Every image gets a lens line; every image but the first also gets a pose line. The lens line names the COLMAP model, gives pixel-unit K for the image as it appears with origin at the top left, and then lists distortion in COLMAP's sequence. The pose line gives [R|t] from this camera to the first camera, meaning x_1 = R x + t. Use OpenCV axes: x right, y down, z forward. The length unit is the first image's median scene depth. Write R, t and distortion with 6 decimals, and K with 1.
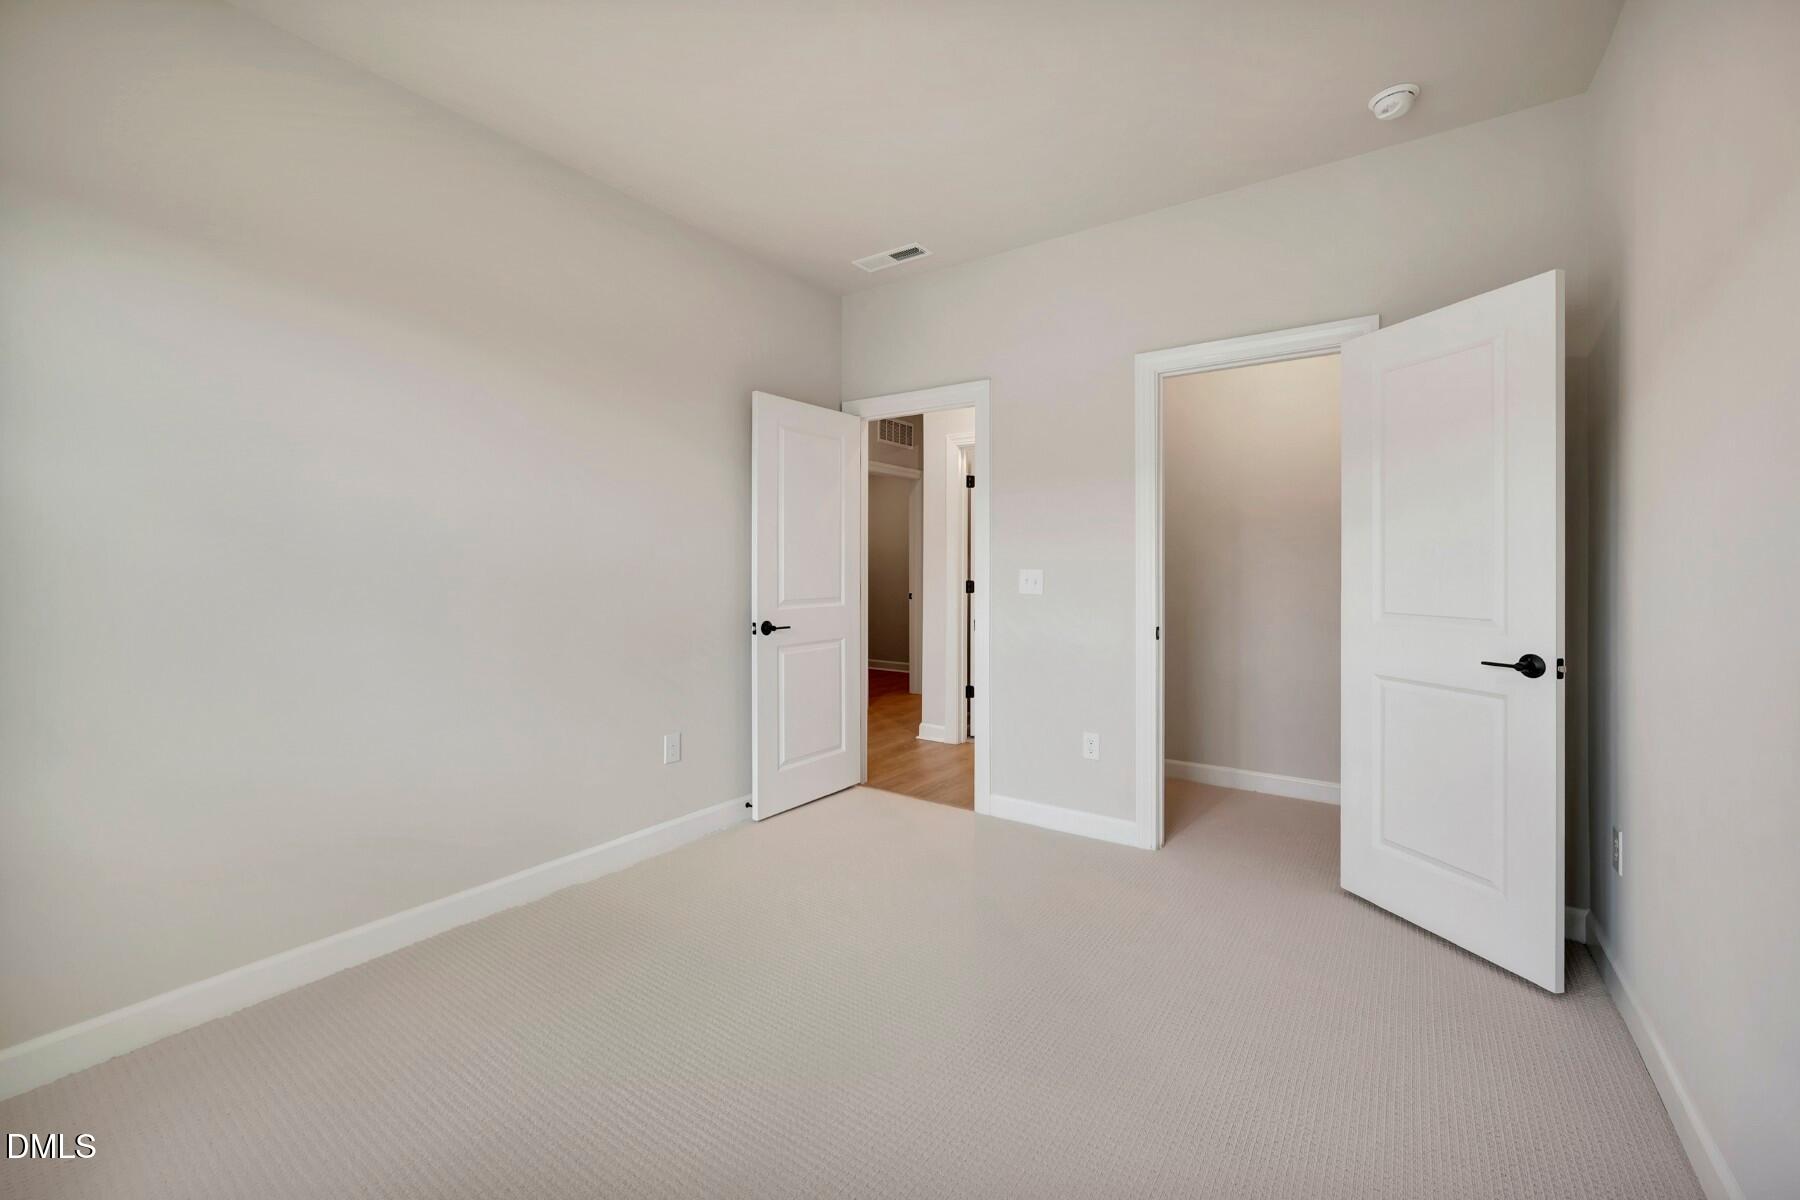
lens RADIAL K [[715.5, 0, 882.1], [0, 715.5, 587.2], [0, 0, 1]] dist [-0.027872, -0.000382]
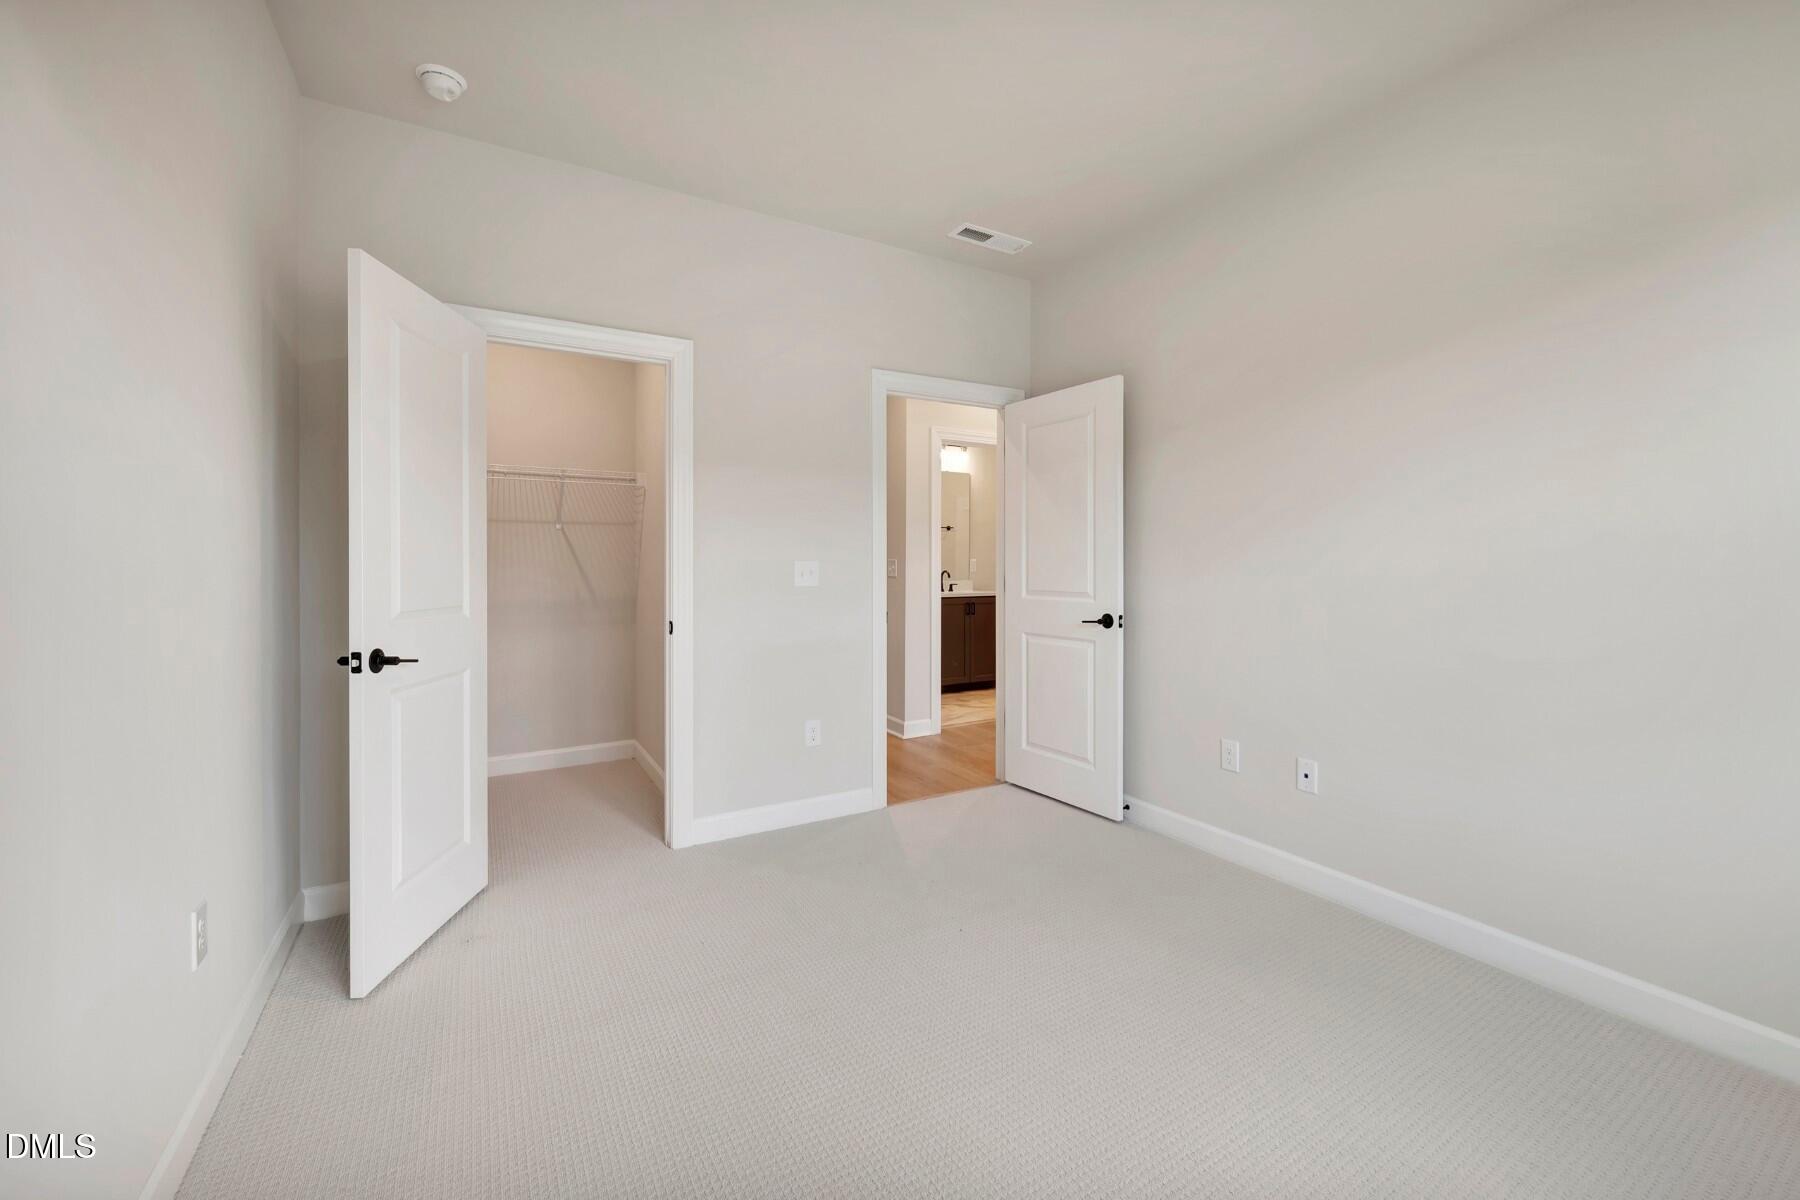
lens RADIAL K [[715.5, 0, 894.7], [0, 715.5, 588.9], [0, 0, 1]] dist [-0.027872, -0.000382]
pose [[0.384188, -0.031857, 0.922705, -0.651429], [0.000038, 0.999405, 0.034489, -0.022036], [-0.923255, -0.013215, 0.383961, 0.538916]]
